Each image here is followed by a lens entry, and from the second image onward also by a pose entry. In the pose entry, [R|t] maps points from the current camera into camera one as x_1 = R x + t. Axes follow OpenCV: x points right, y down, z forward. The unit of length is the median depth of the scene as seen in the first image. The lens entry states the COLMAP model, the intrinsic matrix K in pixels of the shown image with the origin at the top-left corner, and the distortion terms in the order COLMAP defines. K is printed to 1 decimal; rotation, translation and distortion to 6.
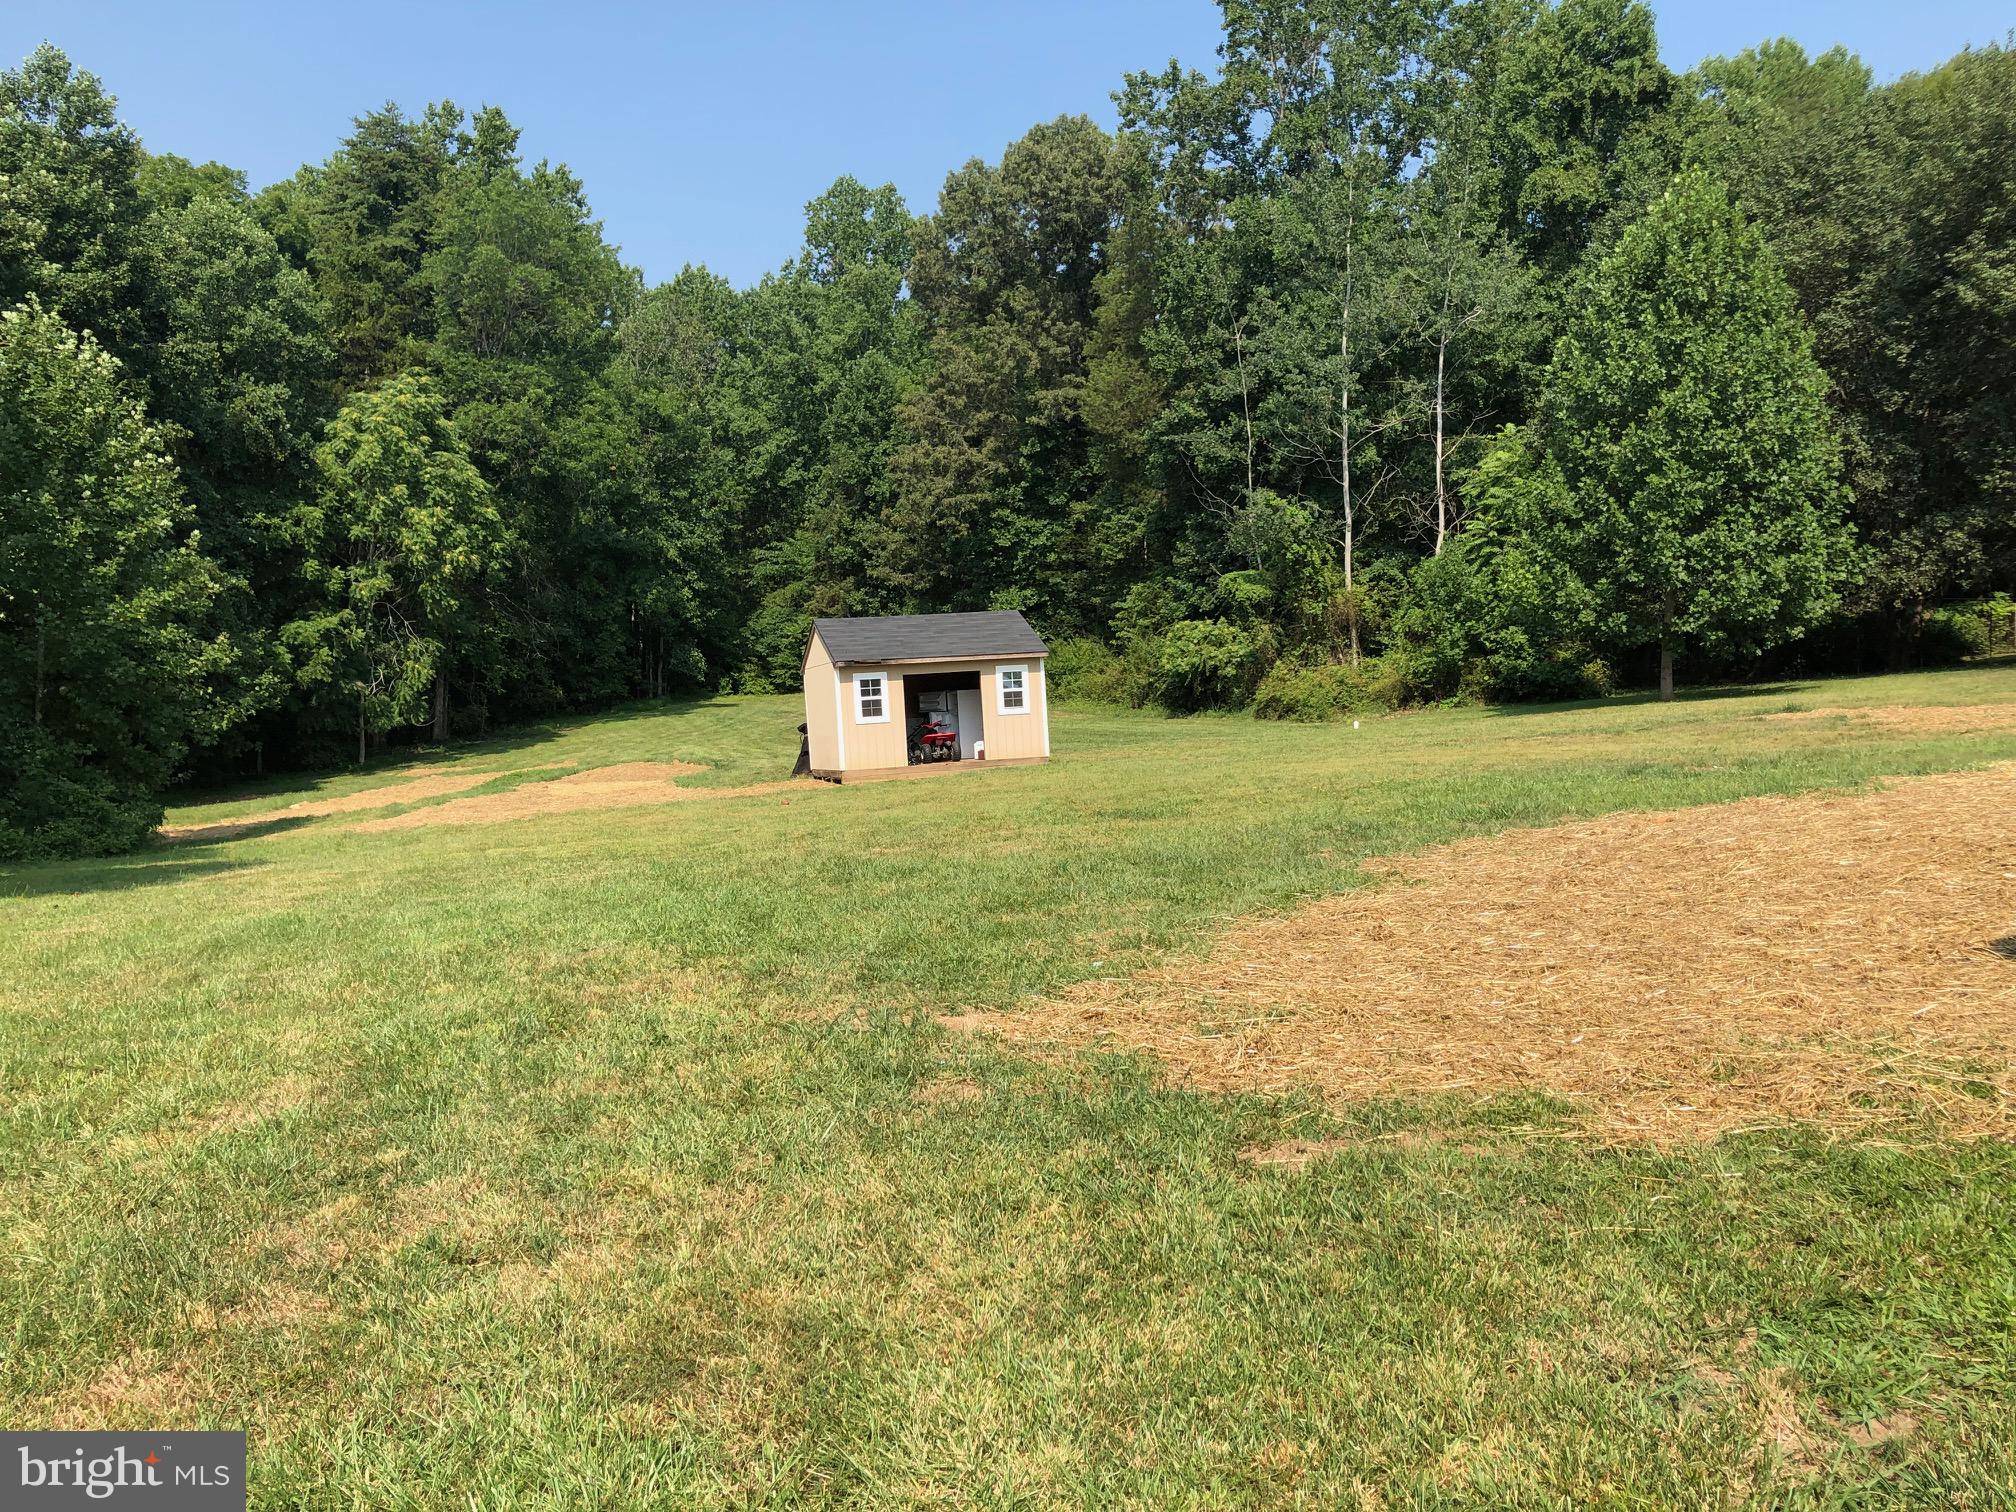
lens RADIAL K [[1662.9, 0, 1018.4], [0, 1662.9, 763.5], [0, 0, 1]] dist [0.021614, -0.018456]
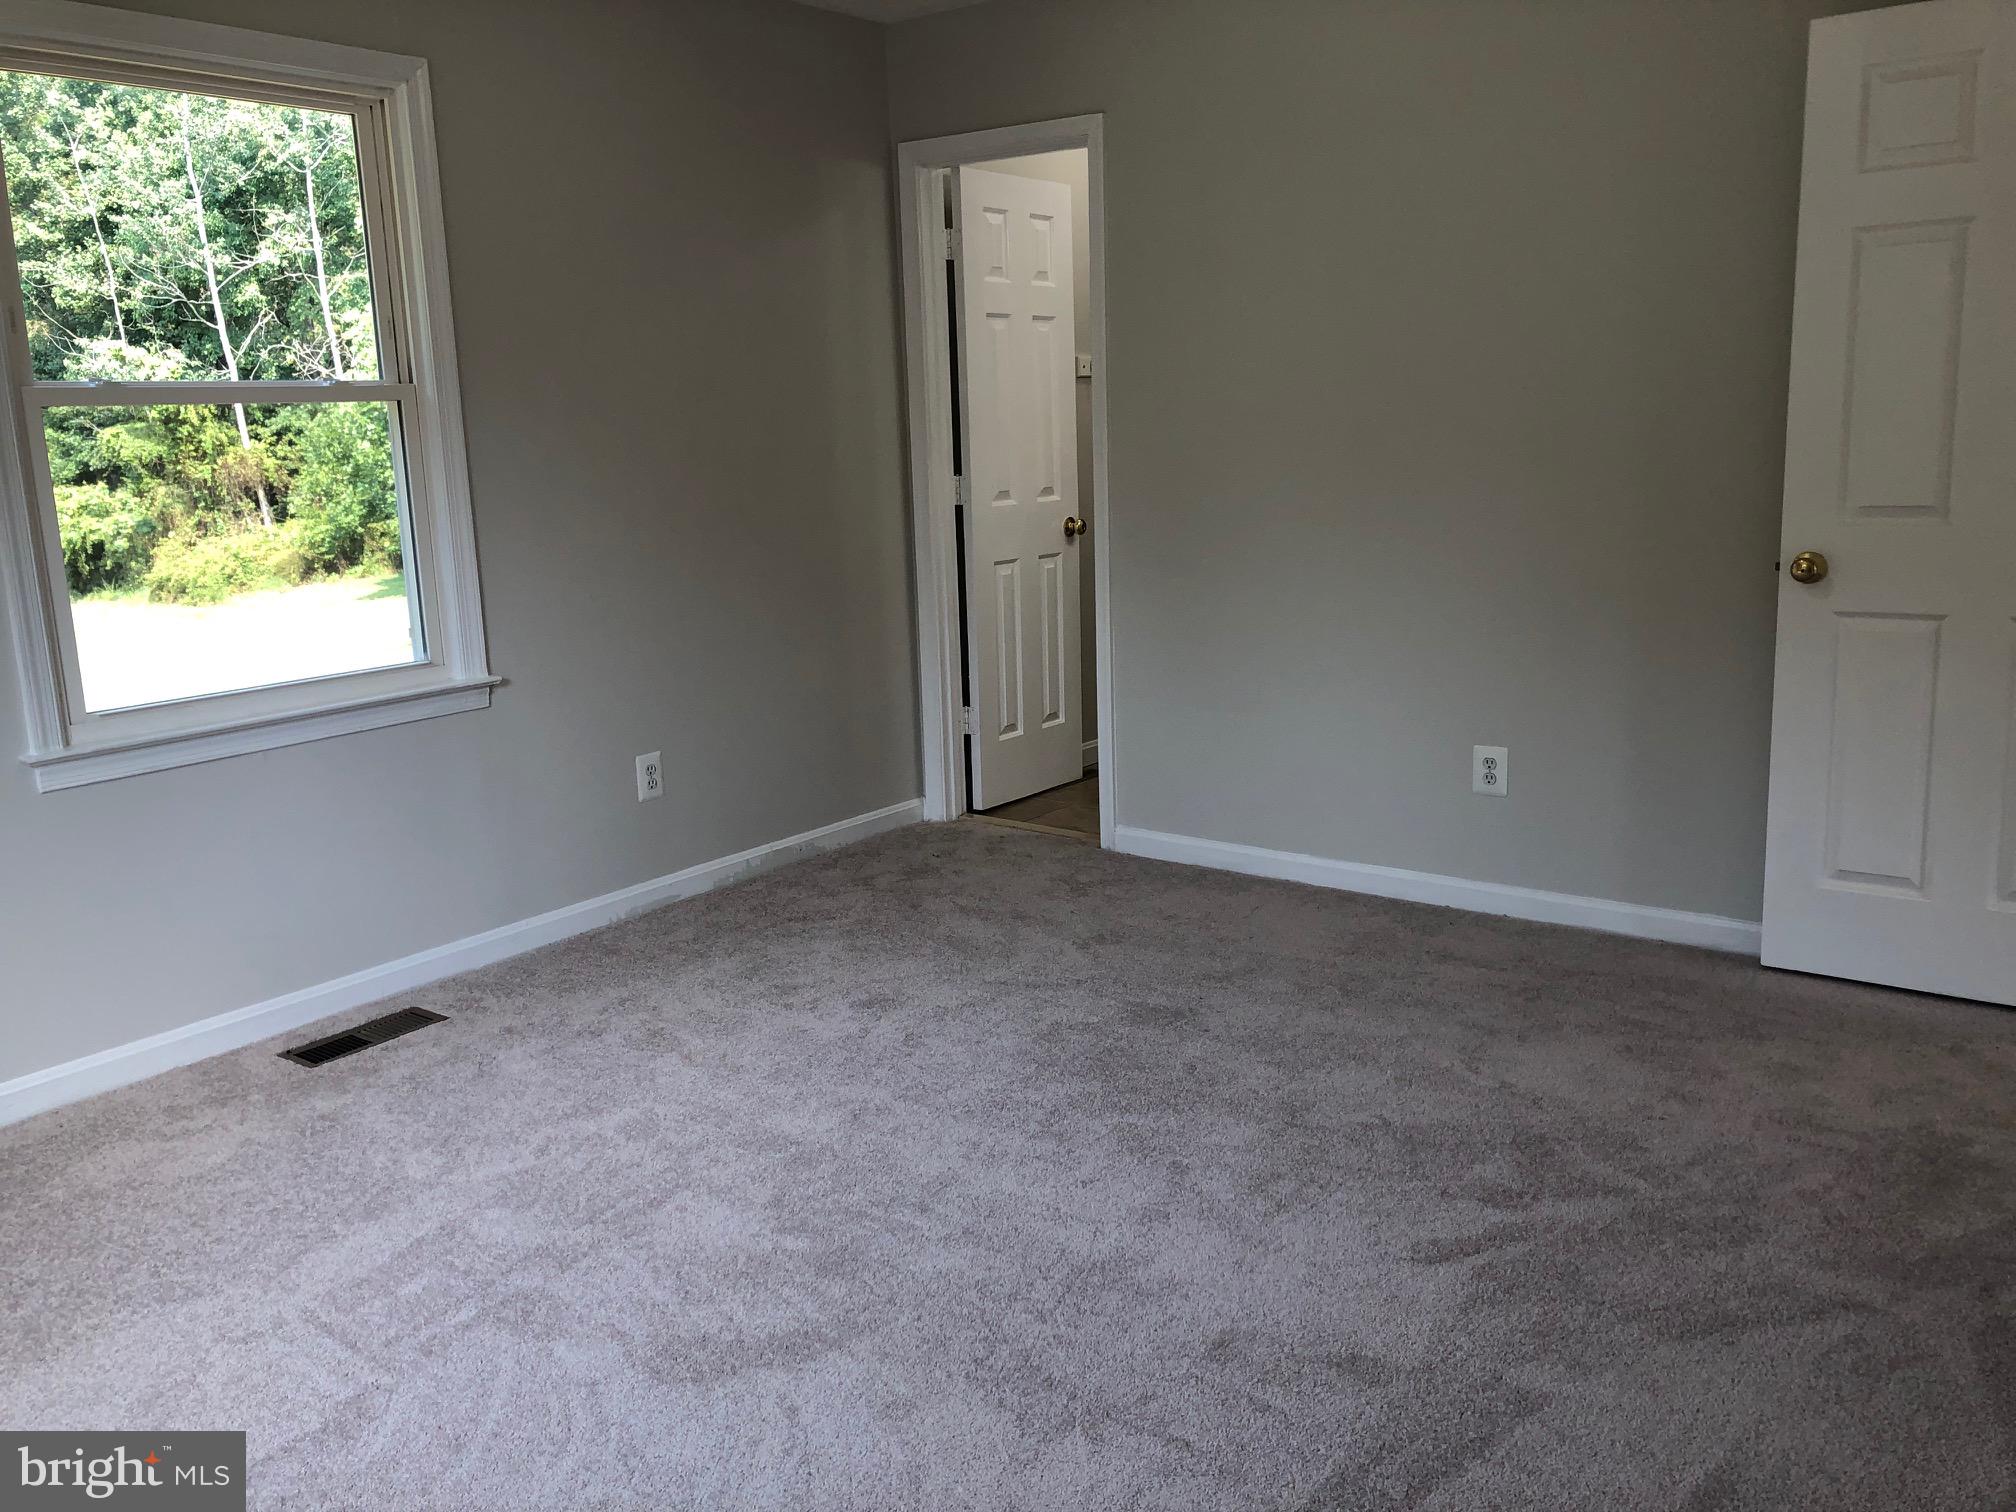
lens RADIAL K [[1662.9, 0, 1017.1], [0, 1662.9, 760.1], [0, 0, 1]] dist [0.021614, -0.018456]
pose [[0.868183, -0.141709, 0.475580, 0.119925], [0.083870, 0.986474, 0.140835, -0.032991], [-0.489105, -0.082384, 0.868325, -0.002036]]
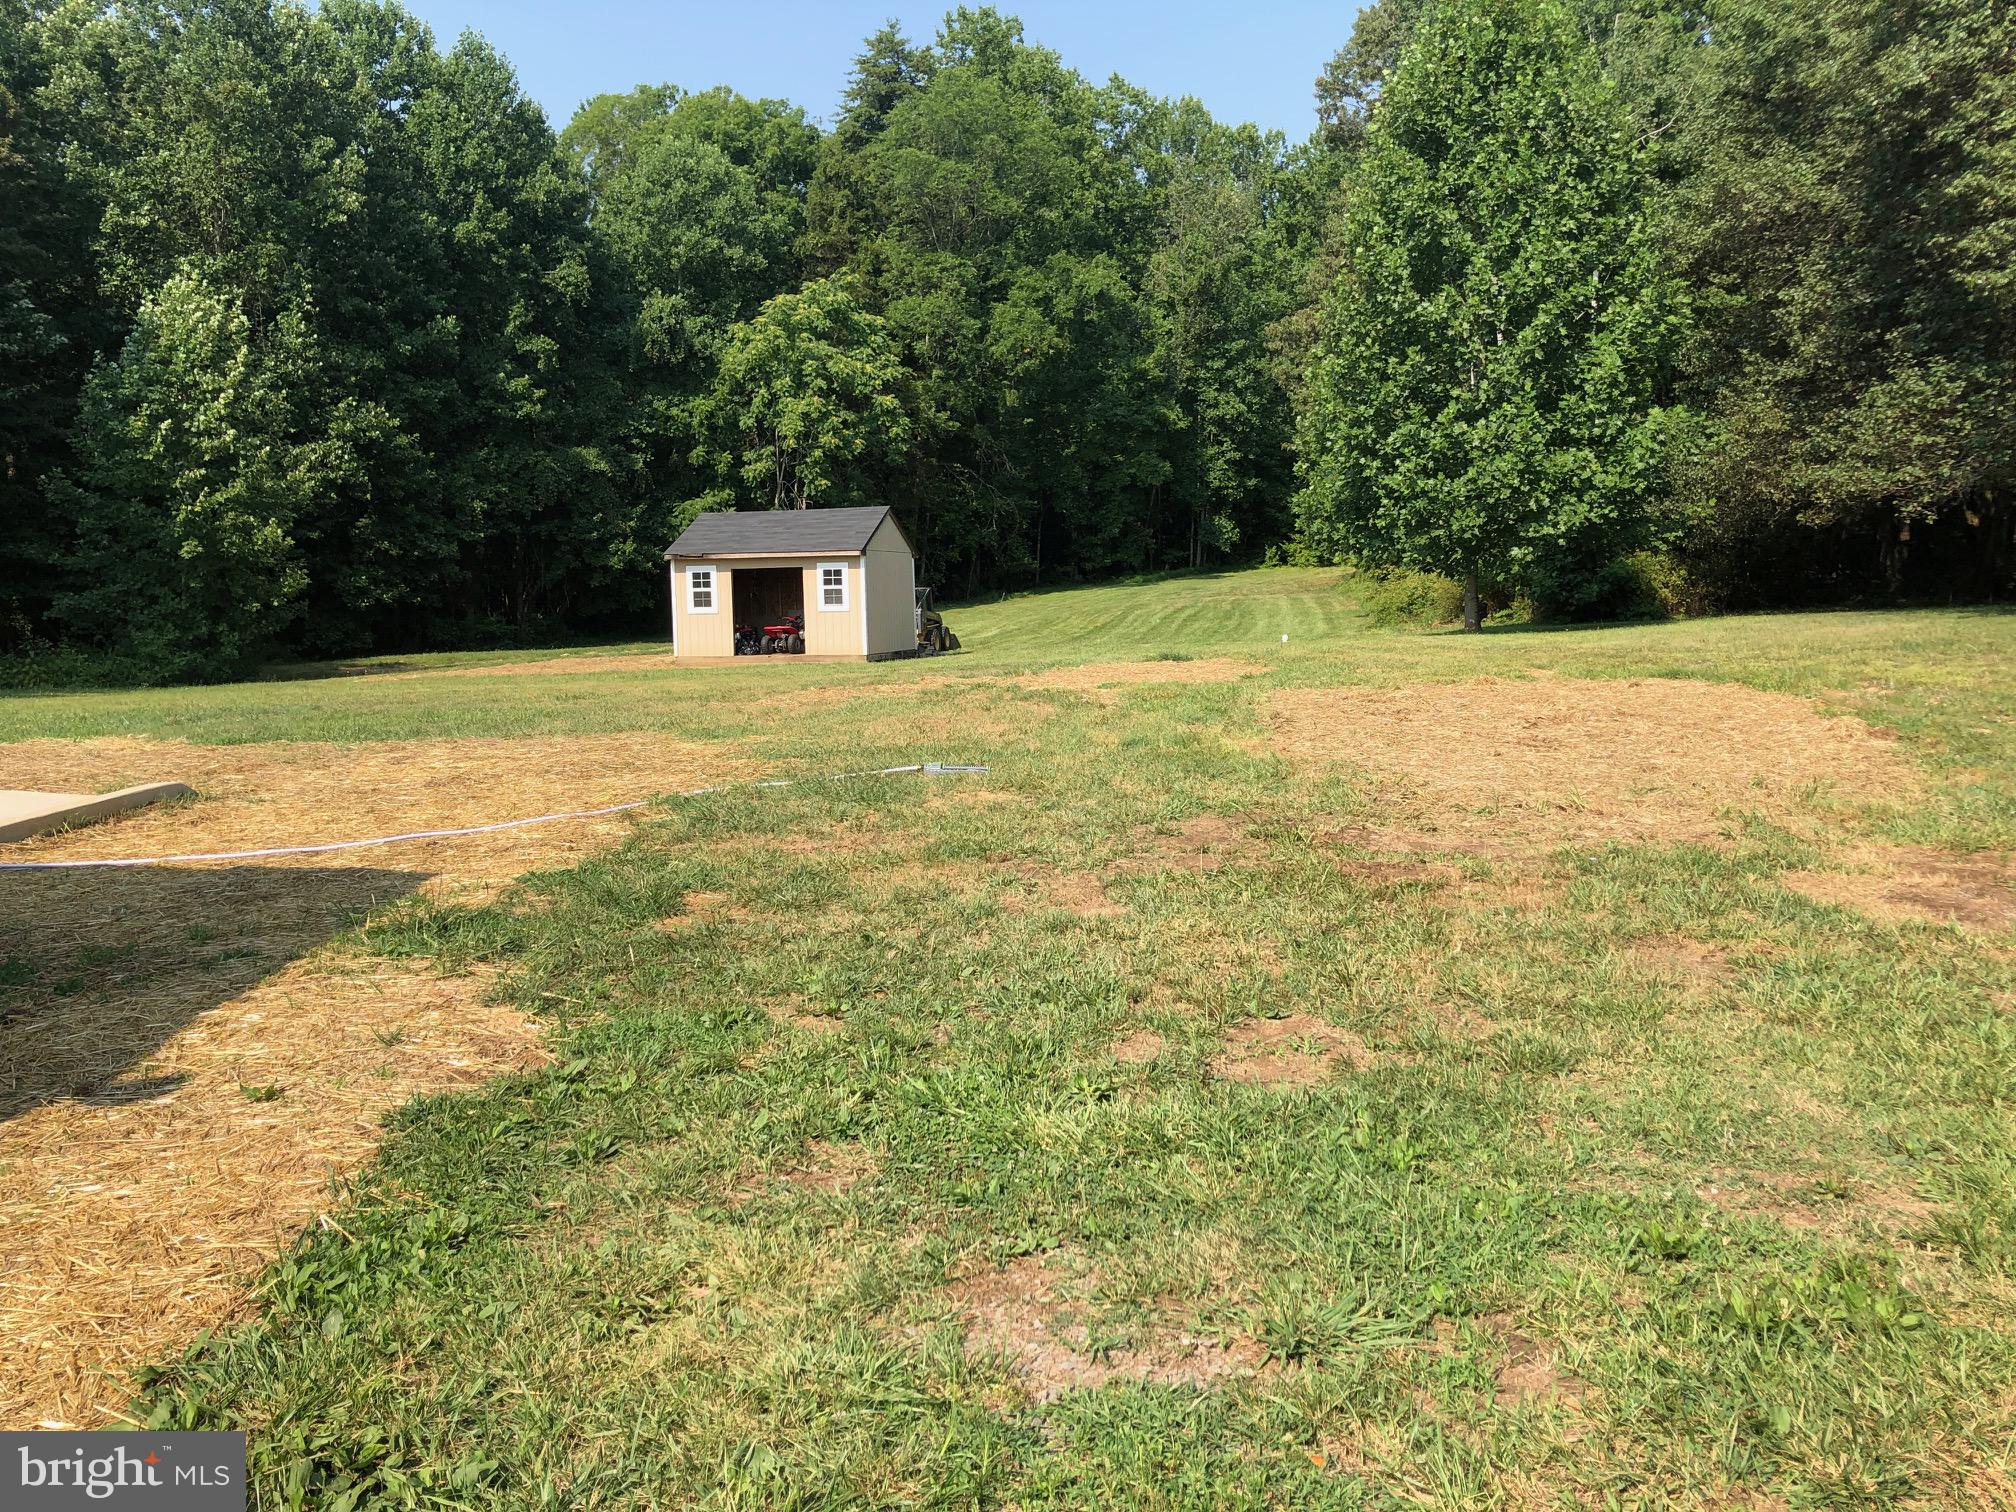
lens RADIAL K [[1662.9, 0, 1016.9], [0, 1662.9, 739.2], [0, 0, 1]] dist [0.021614, -0.018456]
pose [[0.837219, 0.086809, -0.539934, 0.510067], [-0.047619, 0.995143, 0.086159, -0.035076], [0.544791, -0.046423, 0.837286, 0.162126]]
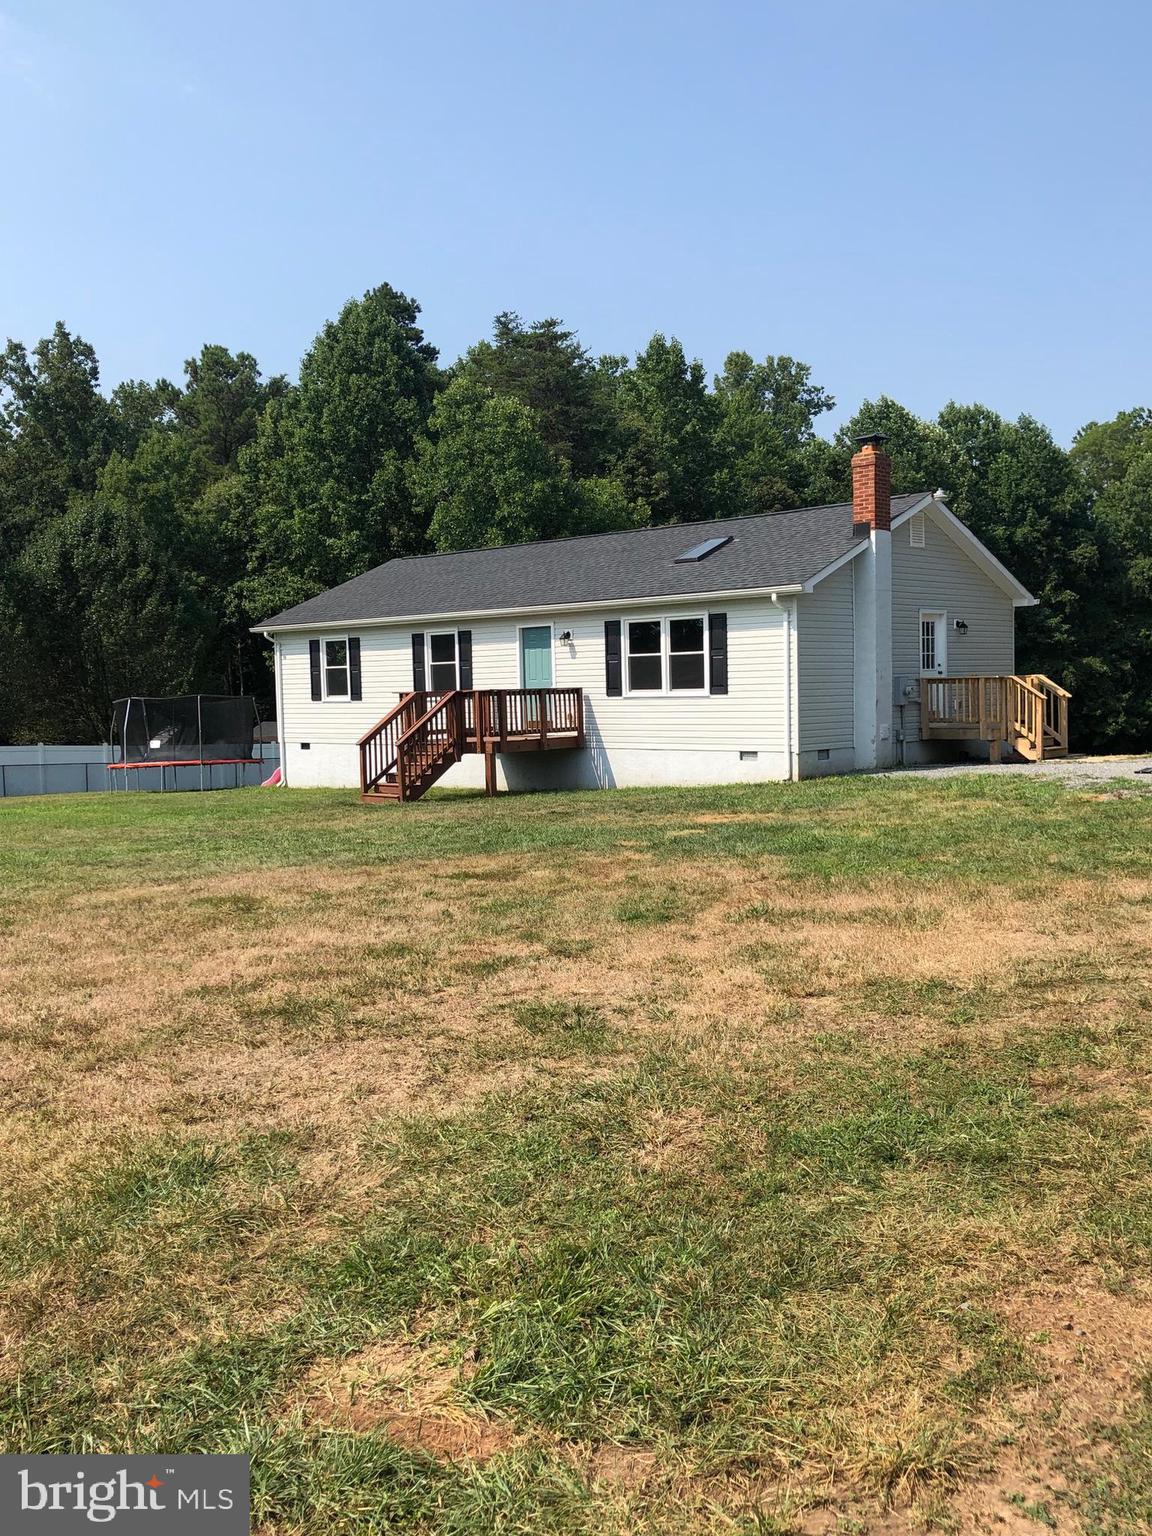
lens RADIAL K [[1387.1, 0, 587.2], [0, 1387.1, 767.3], [0, 0, 1]] dist [0.016895, -0.036728]
pose [[0.412068, 0.028545, -0.910706, 0.830095], [-0.034435, 0.999283, 0.015740, -0.002293], [0.910502, 0.024874, 0.412756, -0.212856]]
